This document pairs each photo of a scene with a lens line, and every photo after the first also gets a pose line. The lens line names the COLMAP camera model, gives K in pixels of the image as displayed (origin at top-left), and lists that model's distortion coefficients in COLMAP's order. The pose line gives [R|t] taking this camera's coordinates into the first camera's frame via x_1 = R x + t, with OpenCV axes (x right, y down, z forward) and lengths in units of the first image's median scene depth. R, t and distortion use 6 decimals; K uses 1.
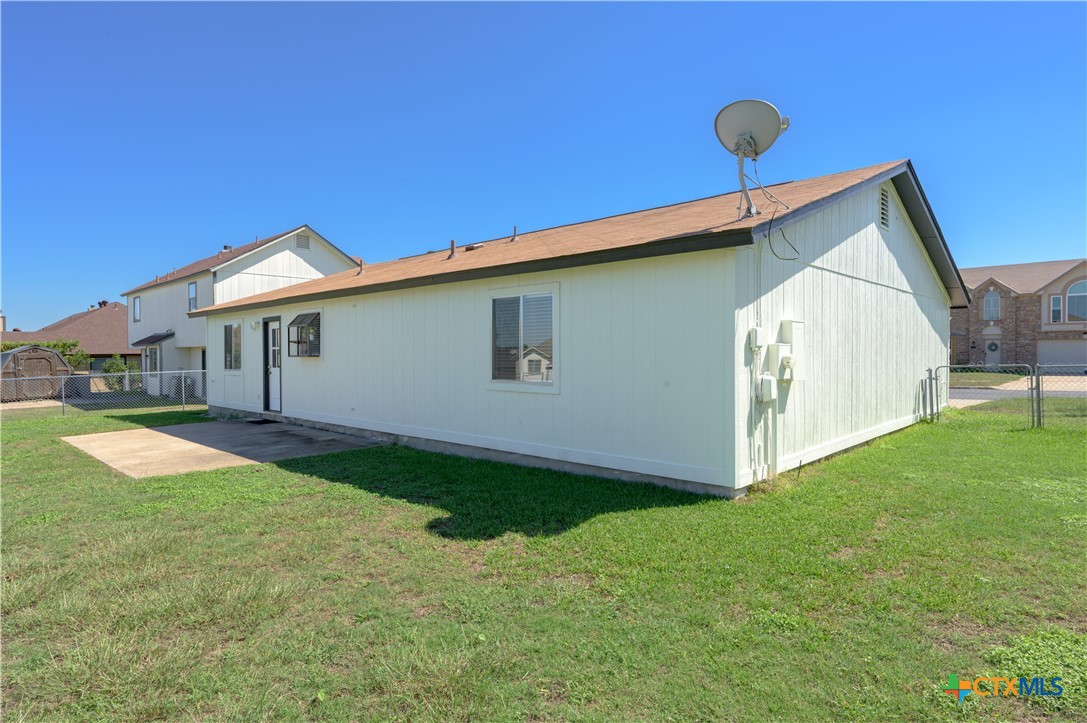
lens RADIAL K [[605.7, 0, 549.6], [0, 605.7, 360.0], [0, 0, 1]] dist [0.000082, -0.000863]
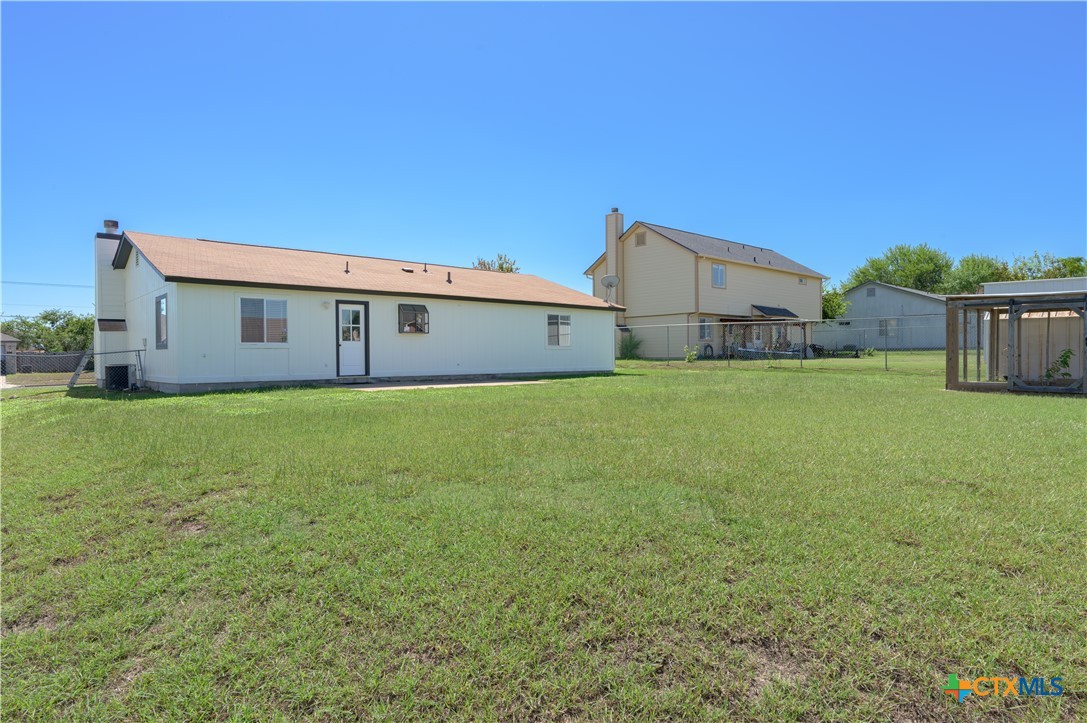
lens RADIAL K [[631.8, 0, 543.5], [0, 631.8, 361.5], [0, 0, 1]] dist [0.002590, 0.000458]
pose [[0.087006, -0.001356, 0.996207, -1.897638], [0.018455, 0.999830, -0.000251, 0.069422], [-0.996037, 0.018407, 0.087016, 0.537549]]
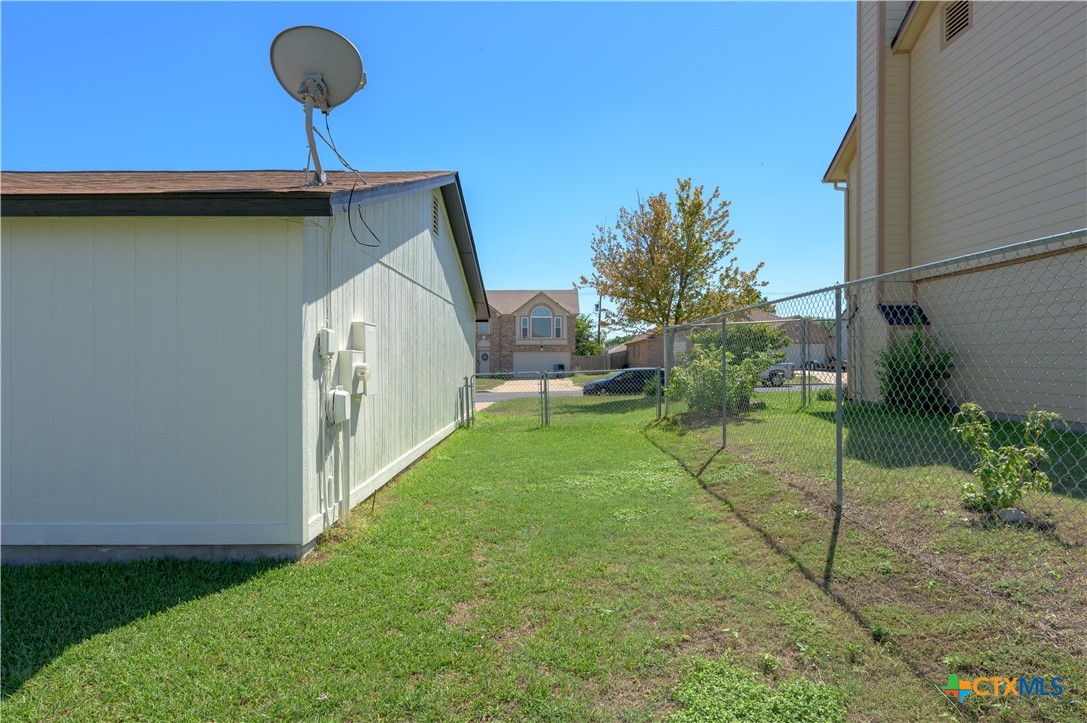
lens RADIAL K [[605.7, 0, 549.6], [0, 605.7, 360.0], [0, 0, 1]] dist [0.000082, -0.000863]
pose [[0.731043, 0.003039, 0.682324, 0.010022], [0.006845, 0.999907, -0.011787, -0.001505], [-0.682297, 0.013287, 0.730955, 0.121341]]
